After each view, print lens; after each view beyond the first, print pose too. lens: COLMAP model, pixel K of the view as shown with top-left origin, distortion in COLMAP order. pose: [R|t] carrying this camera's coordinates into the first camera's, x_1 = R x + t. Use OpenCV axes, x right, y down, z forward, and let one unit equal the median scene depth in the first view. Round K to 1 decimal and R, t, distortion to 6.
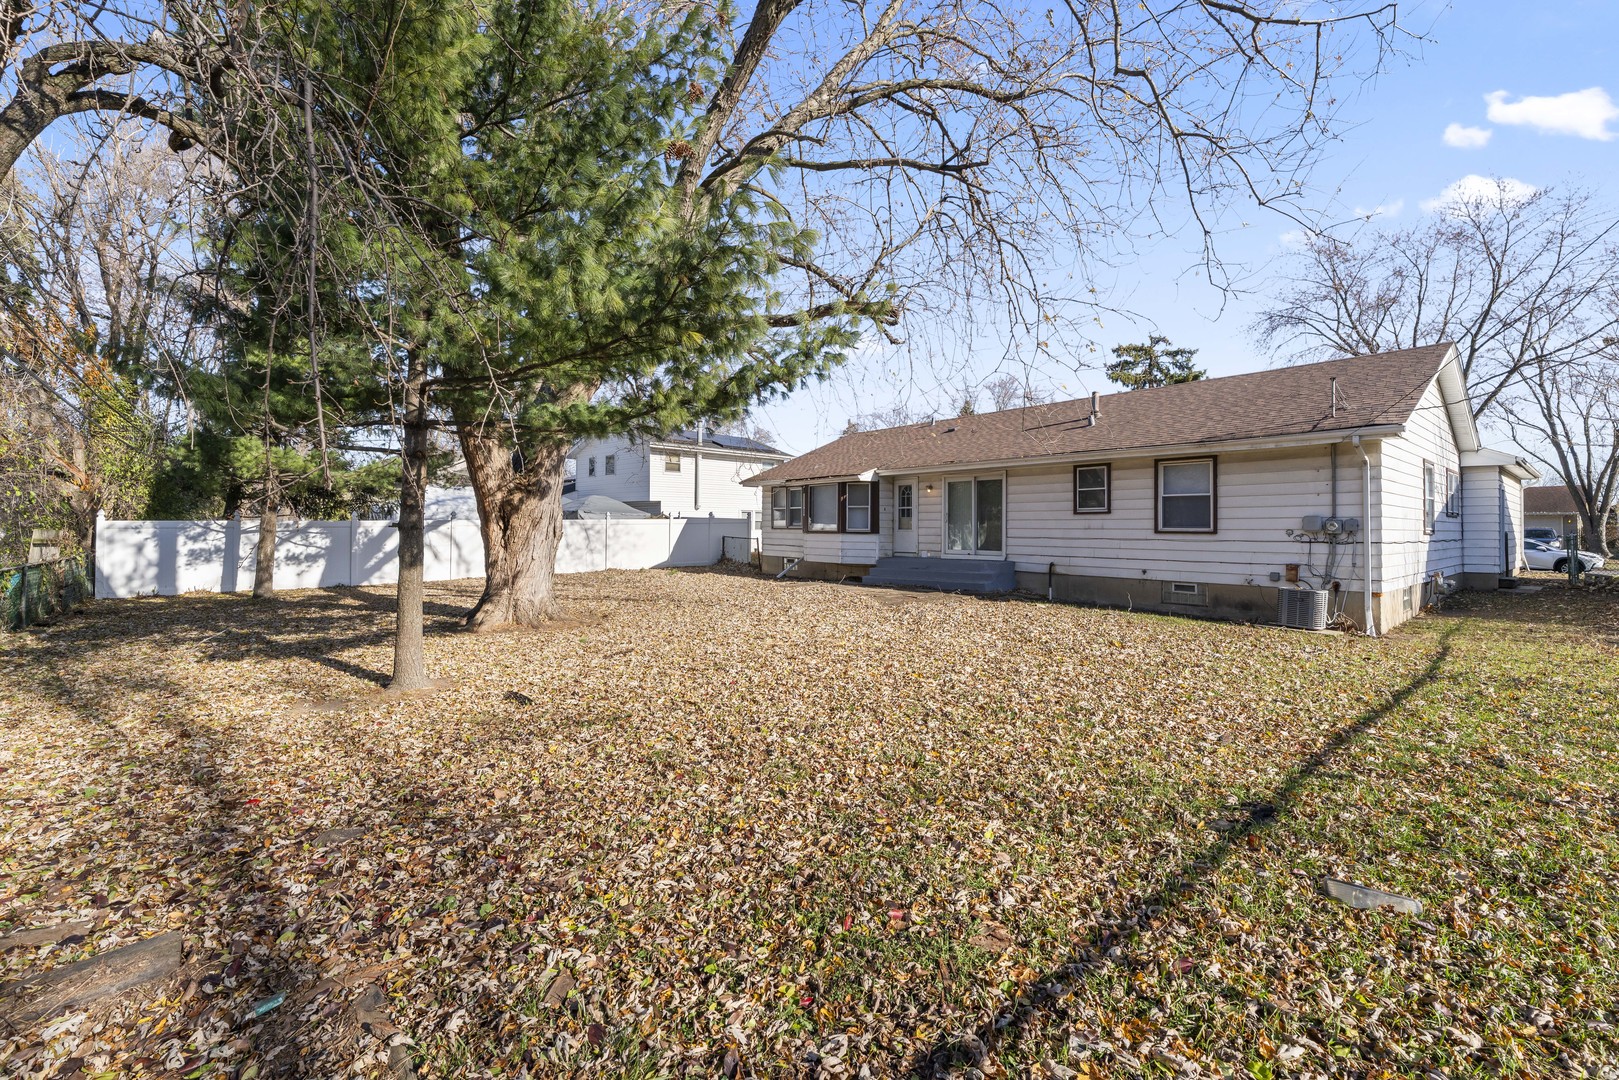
lens RADIAL K [[677.9, 0, 806.3], [0, 677.9, 527.7], [0, 0, 1]] dist [-0.000658, -0.000032]
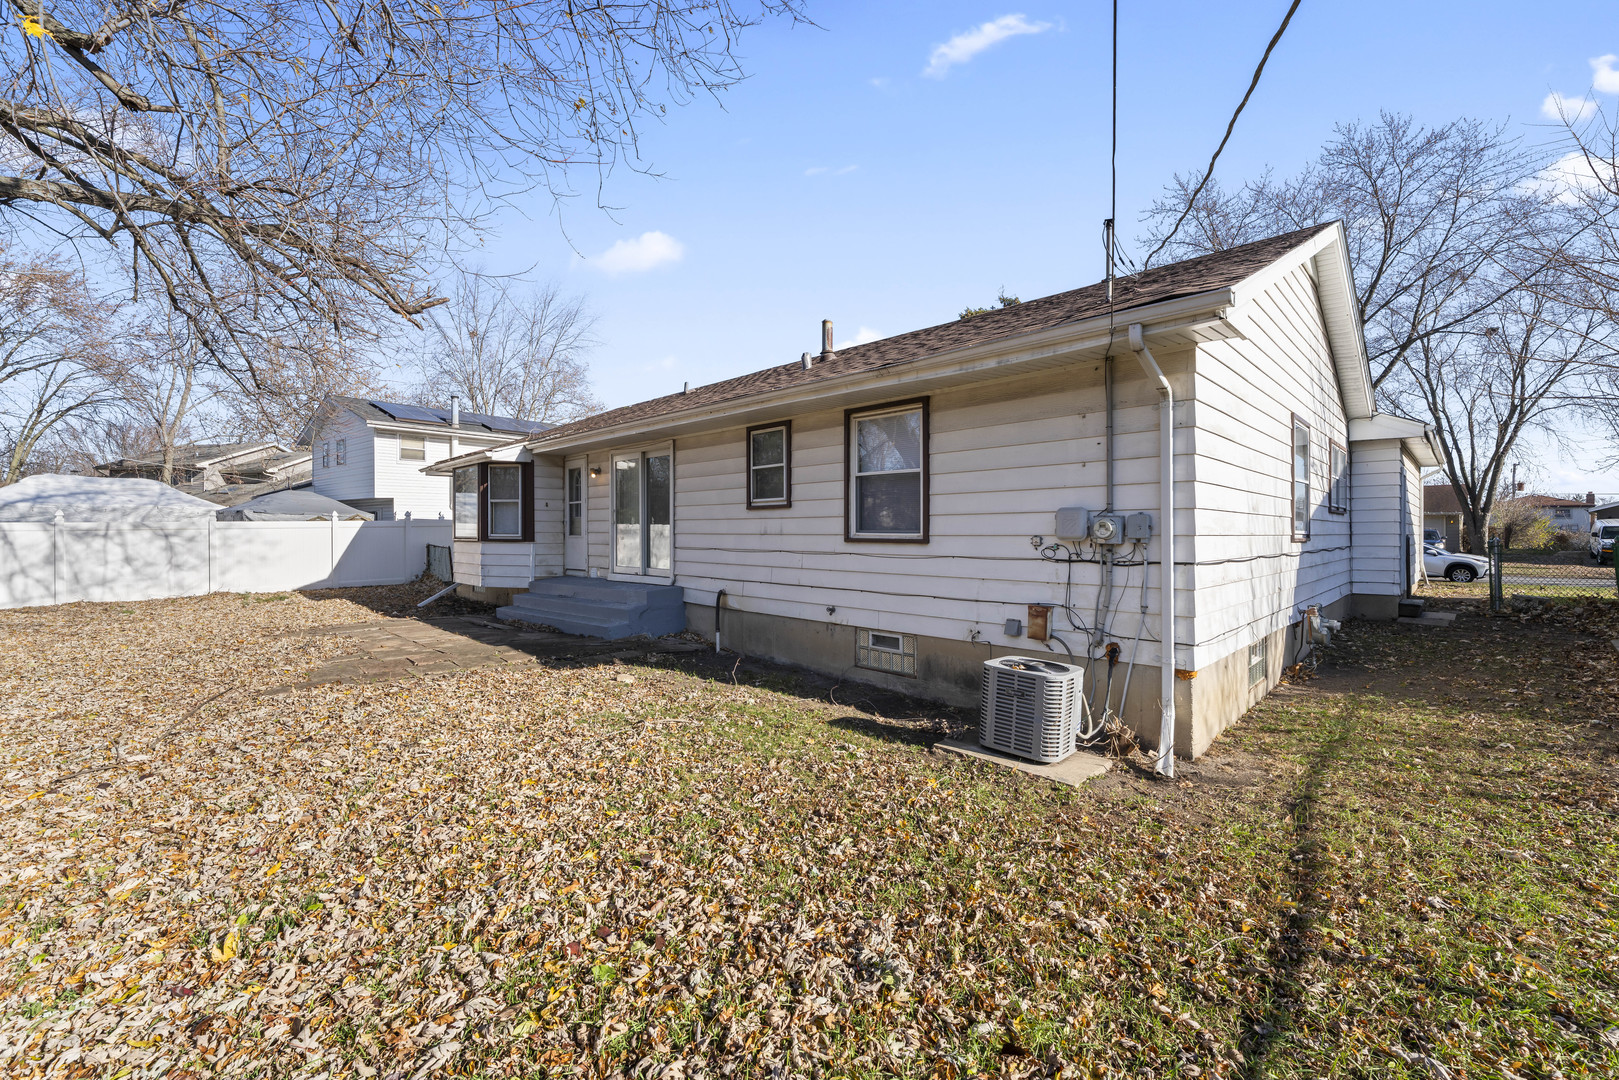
lens RADIAL K [[664.6, 0, 809.5], [0, 664.6, 540.0], [0, 0, 1]] dist [-0.000217, -0.000337]
pose [[0.996071, -0.004836, 0.088422, 0.402466], [0.003539, 0.999884, 0.014823, -0.001517], [-0.088483, -0.014452, 0.995973, 0.419278]]
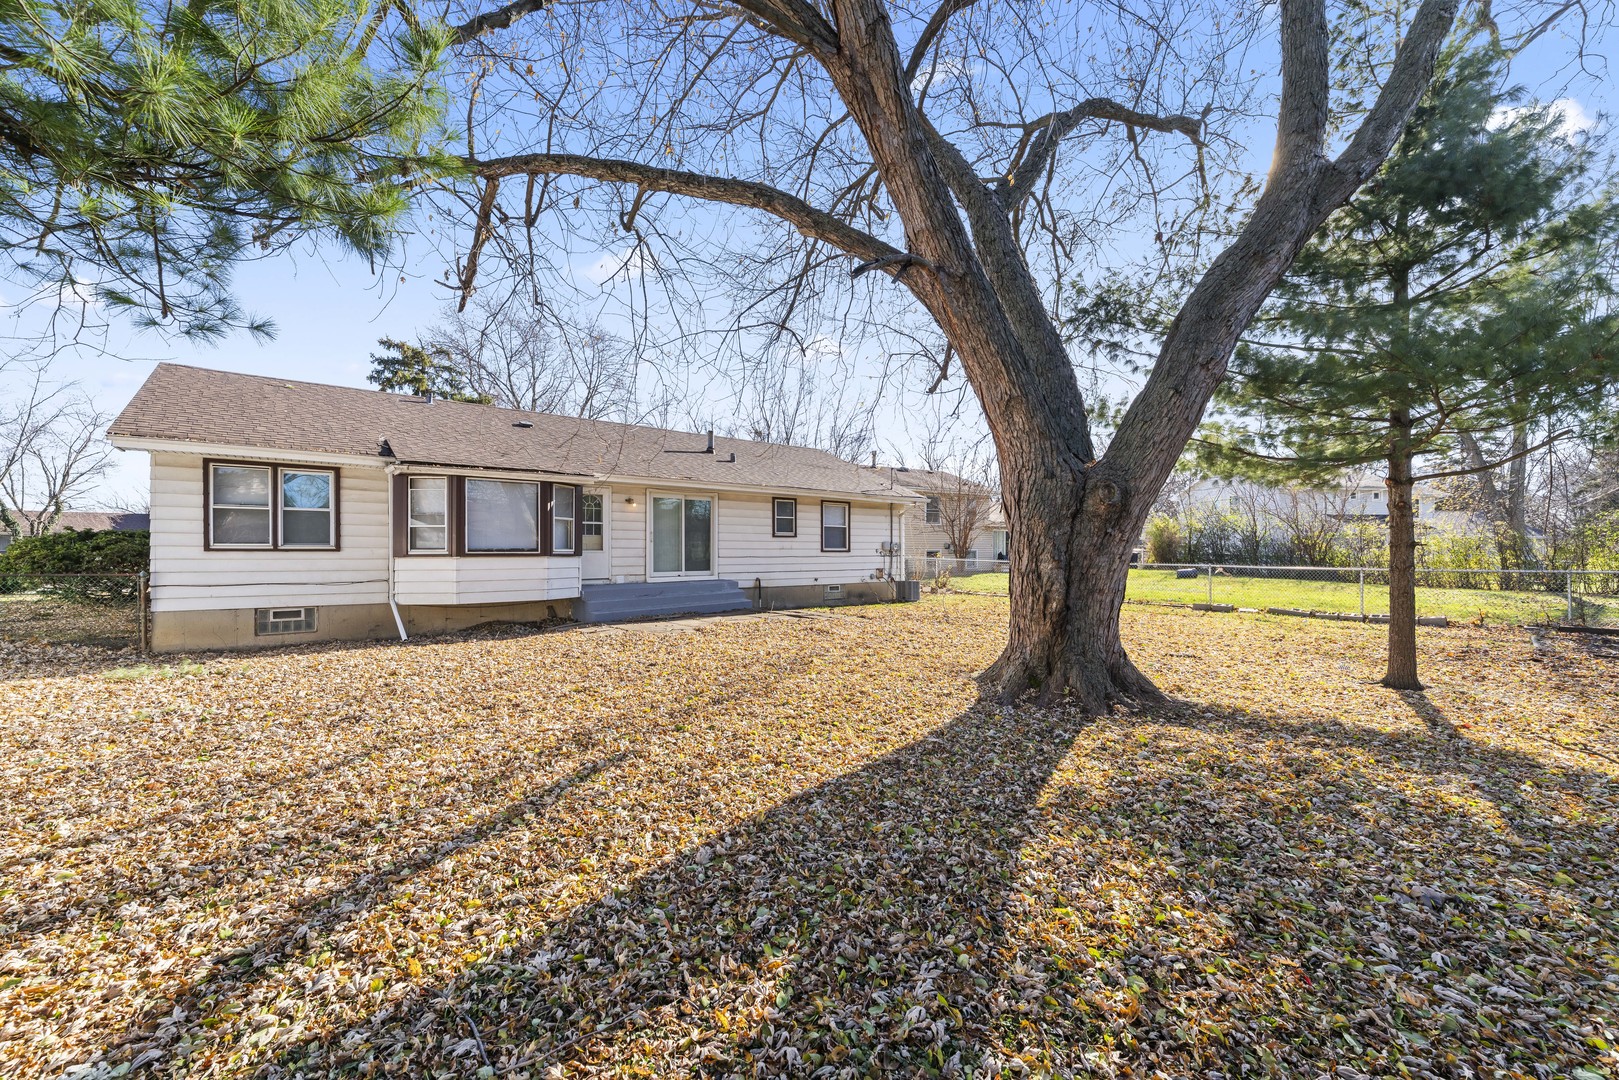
lens RADIAL K [[647.0, 0, 809.5], [0, 647.0, 540.0], [0, 0, 1]] dist [0.000235, 0.000034]
pose [[0.001333, 0.009624, 0.999953, -0.778159], [-0.003187, 0.999949, -0.009620, -0.003292], [-0.999994, -0.003174, 0.001364, 0.944332]]
